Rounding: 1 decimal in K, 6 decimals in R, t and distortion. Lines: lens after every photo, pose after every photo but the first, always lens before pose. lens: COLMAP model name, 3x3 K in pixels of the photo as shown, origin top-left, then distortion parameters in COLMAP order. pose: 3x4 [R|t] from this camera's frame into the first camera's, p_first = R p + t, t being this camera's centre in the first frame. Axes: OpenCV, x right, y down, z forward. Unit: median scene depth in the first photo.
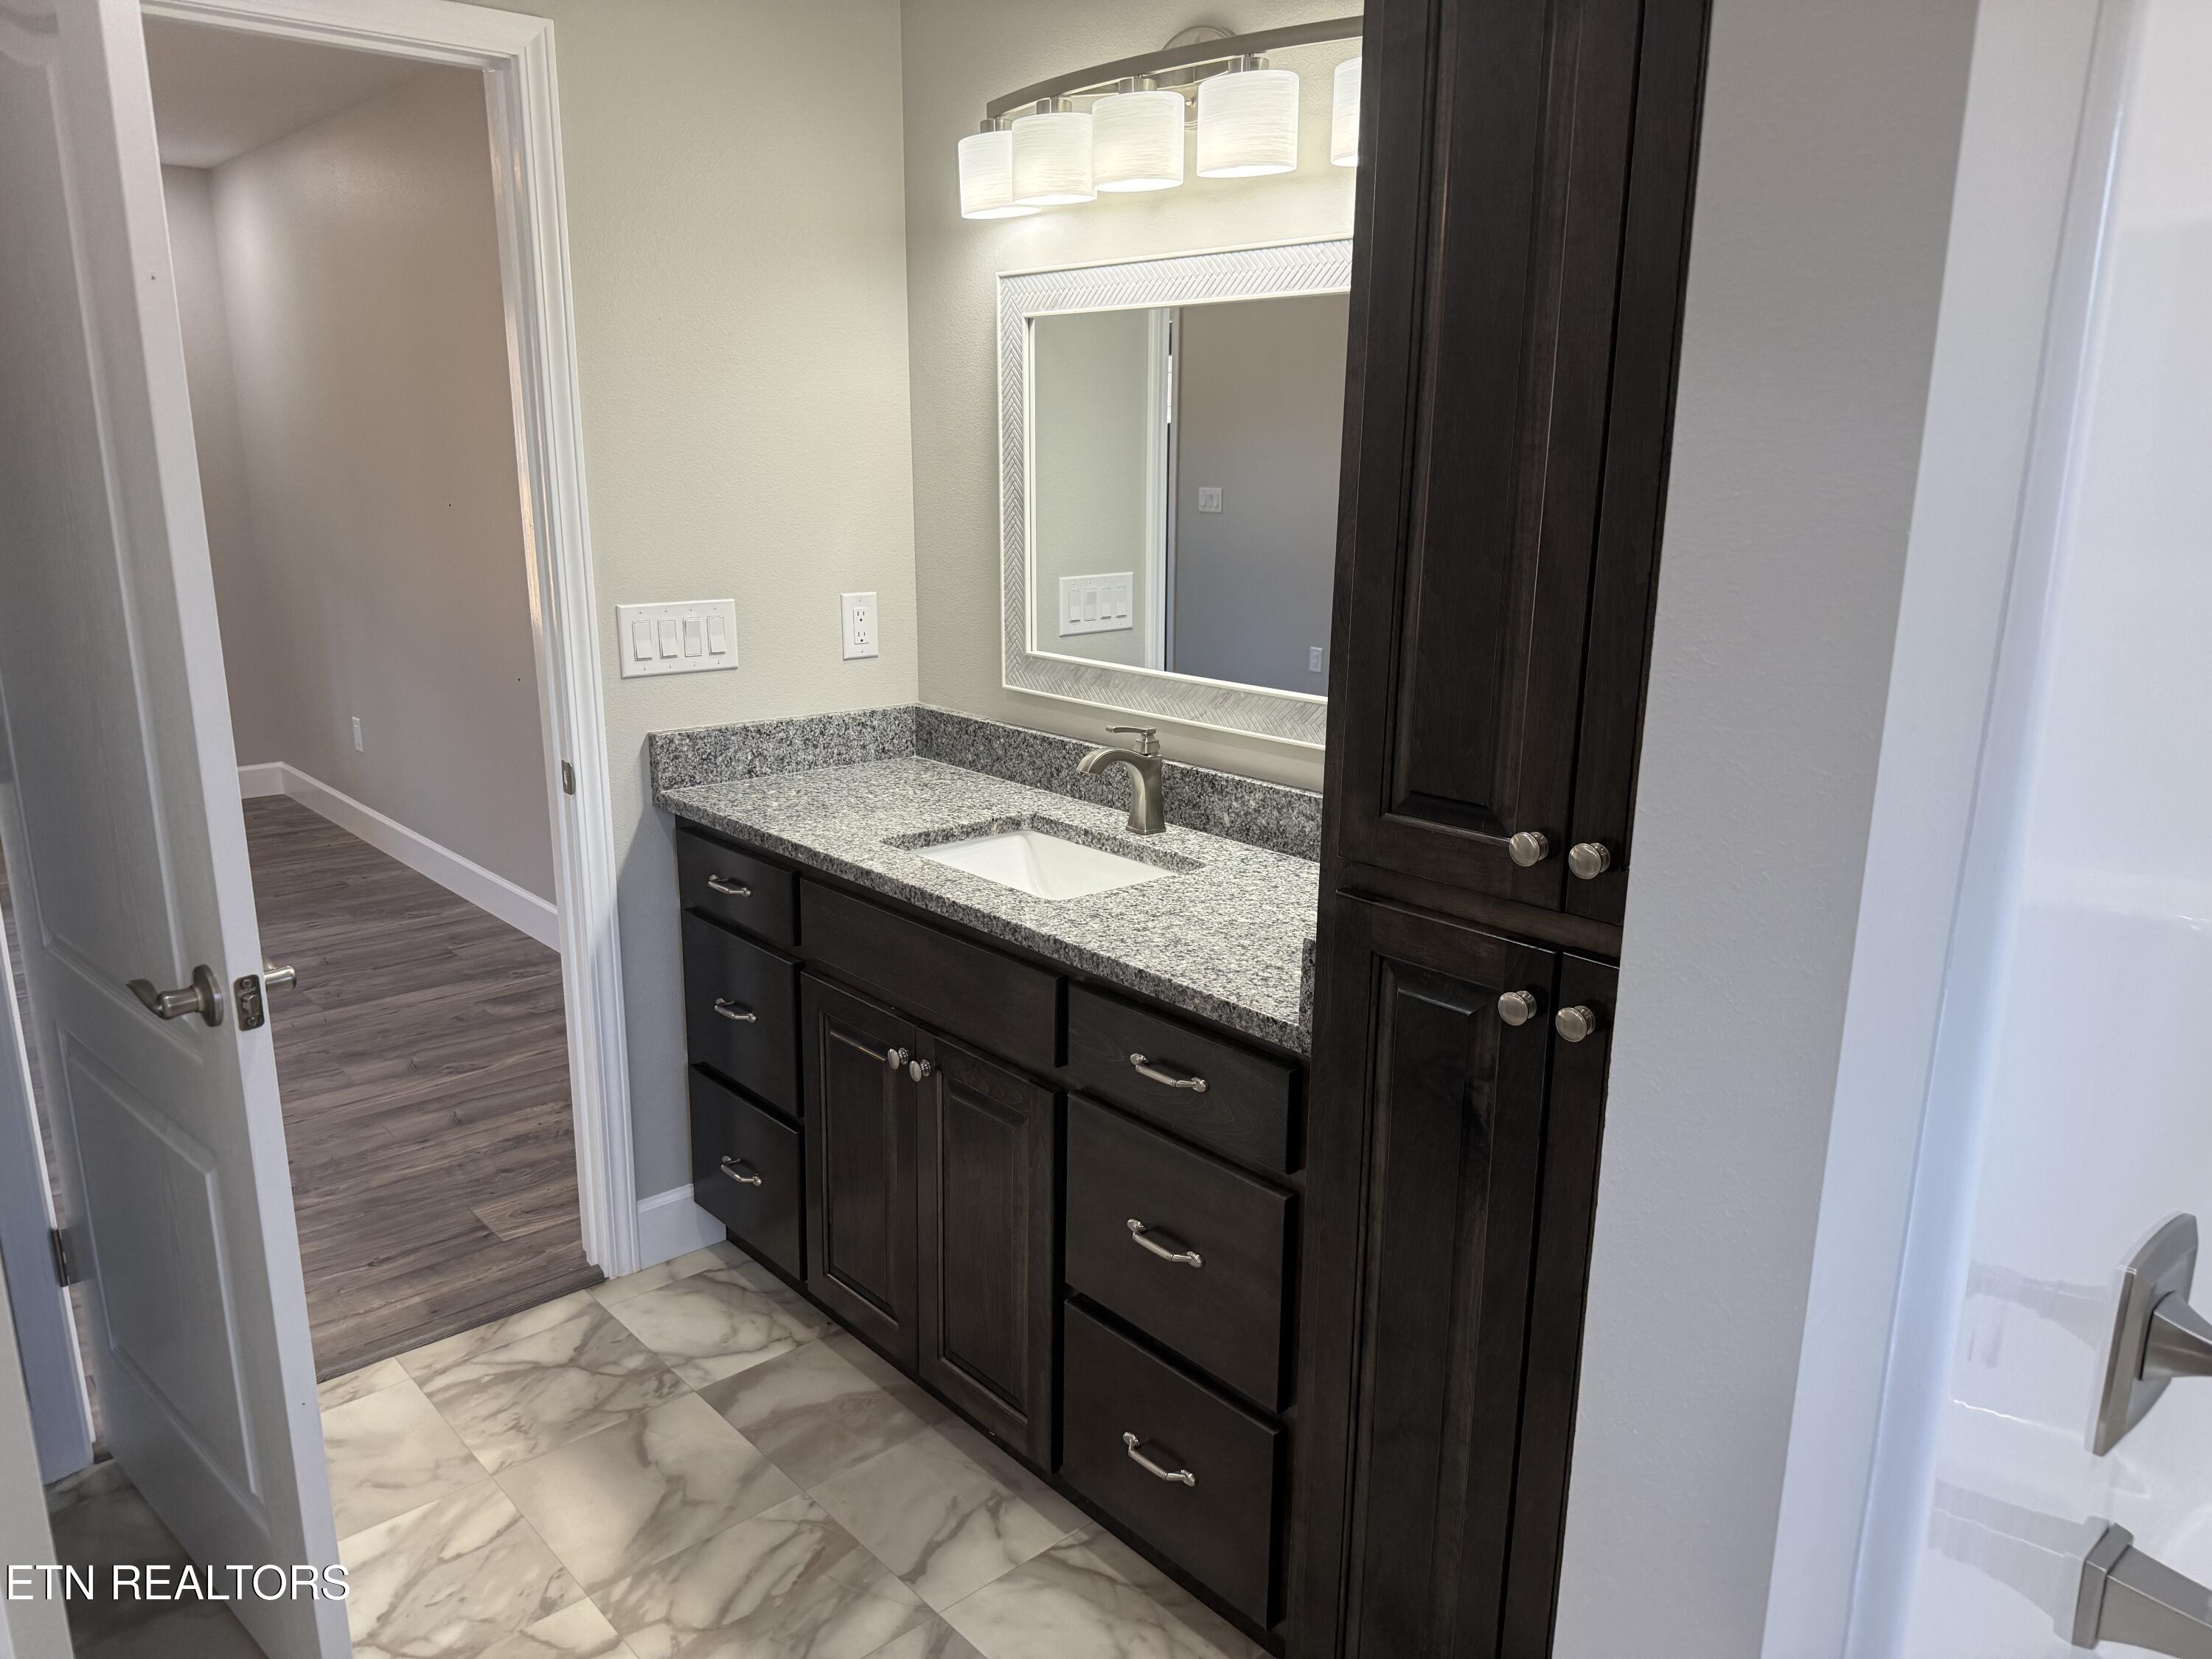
lens RADIAL K [[1560.5, 0, 1105.7], [0, 1560.5, 834.2], [0, 0, 1]] dist [0.040816, -0.044745]
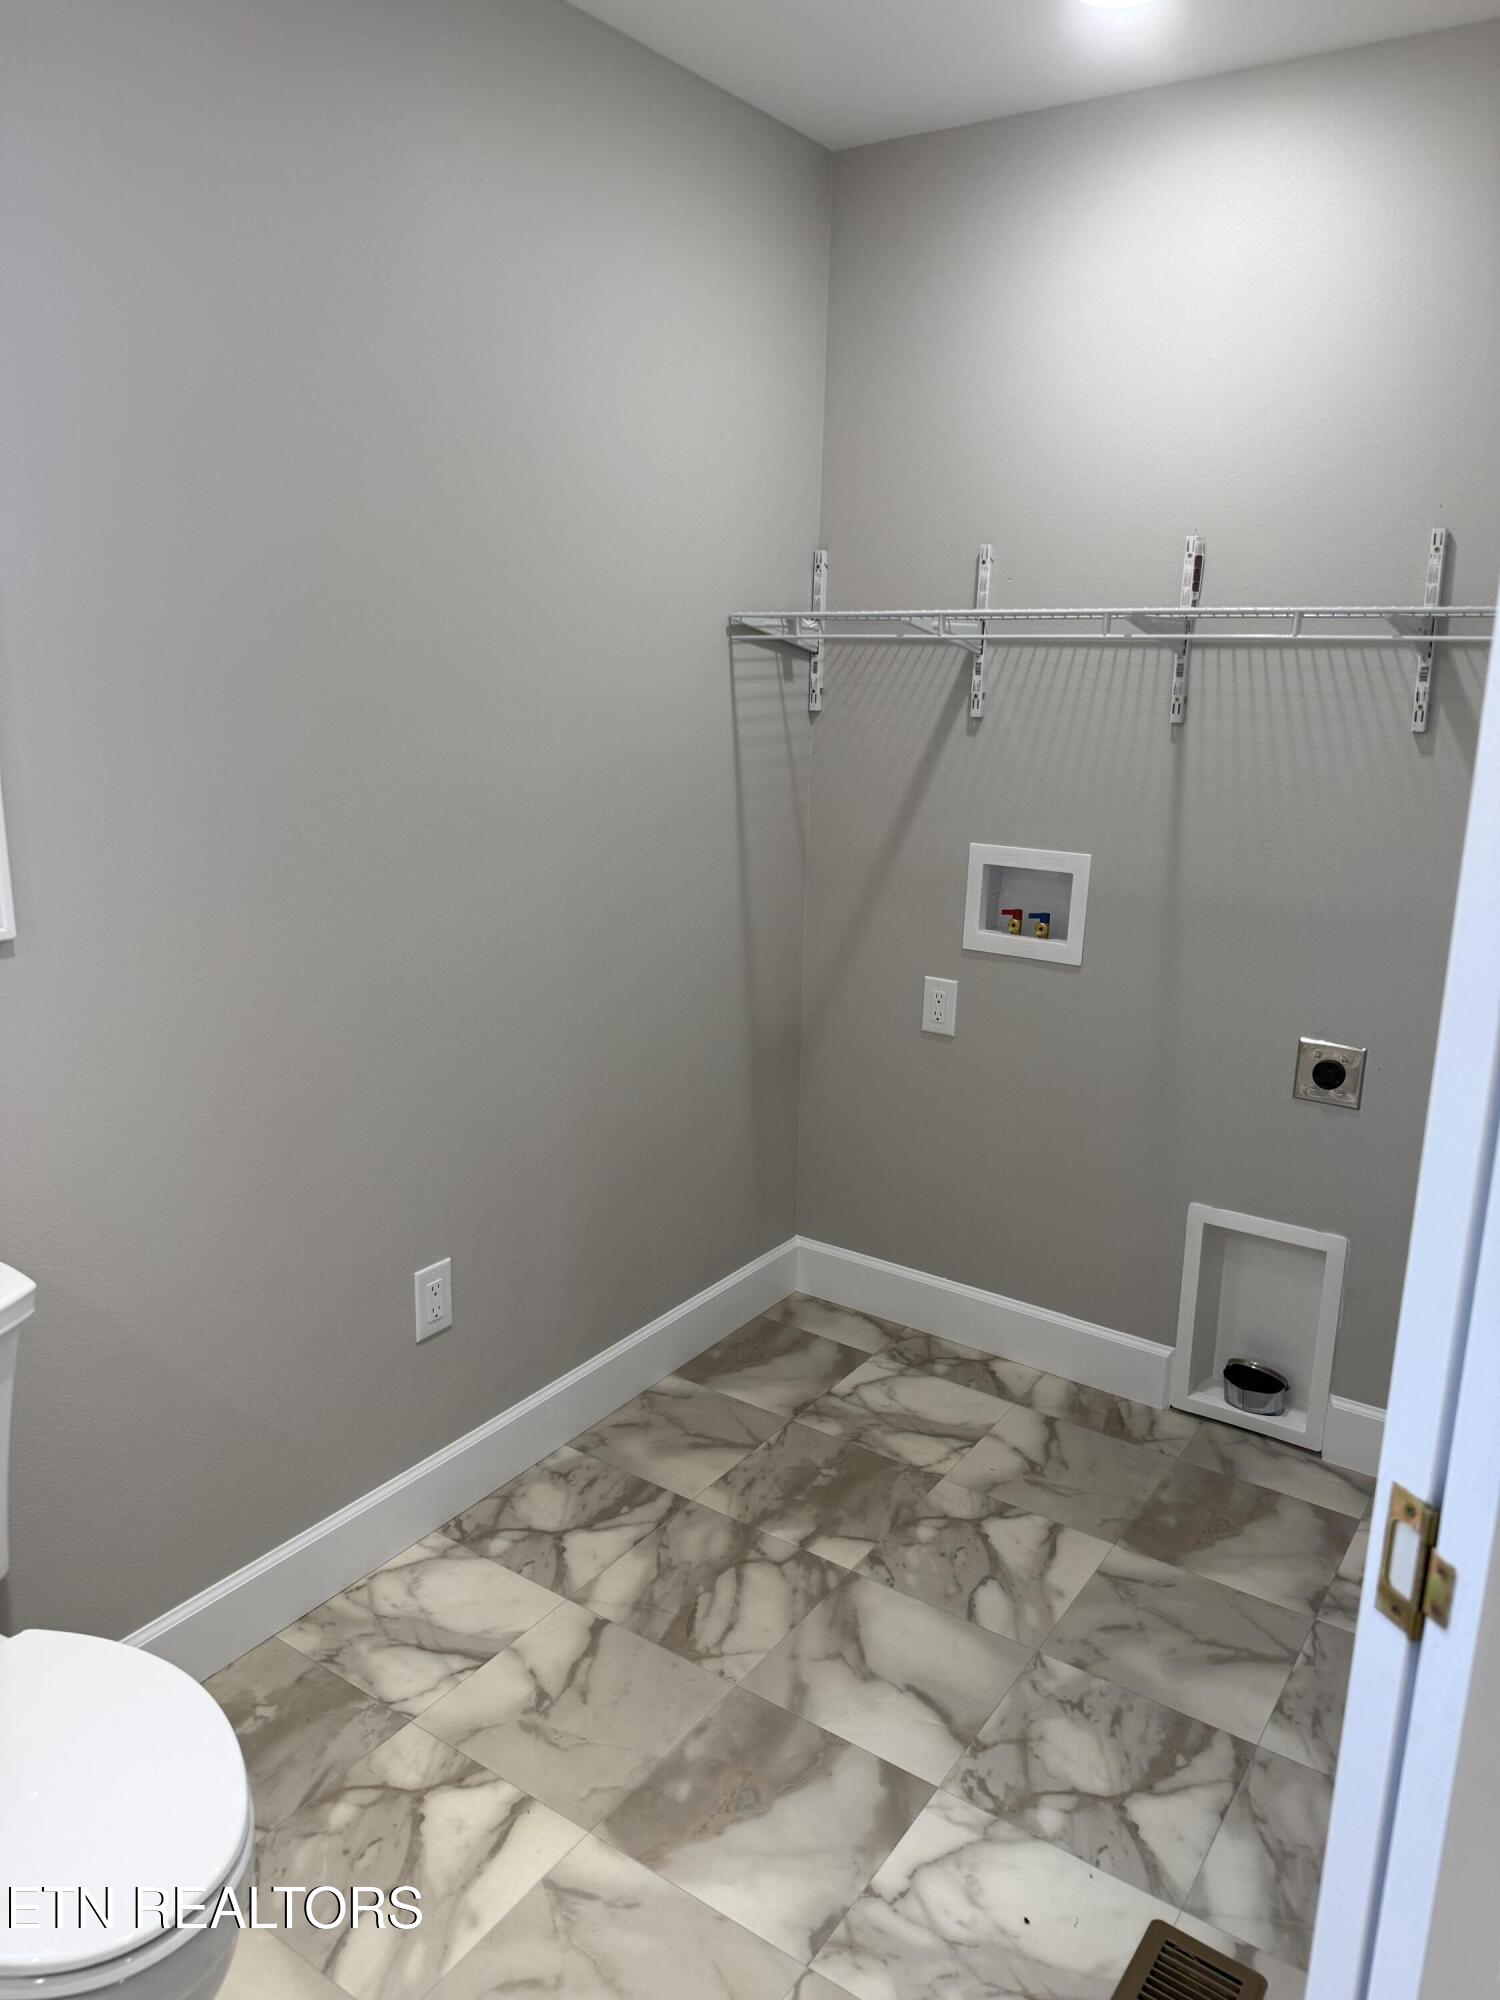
lens RADIAL K [[1410.9, 0, 749.2], [0, 1410.9, 999.6], [0, 0, 1]] dist [0.040816, -0.044745]
pose [[-0.972417, 0.023322, -0.232081, 0.000766], [-0.086616, 0.887738, 0.452127, -0.403446], [0.216571, 0.459758, -0.861231, 1.674278]]
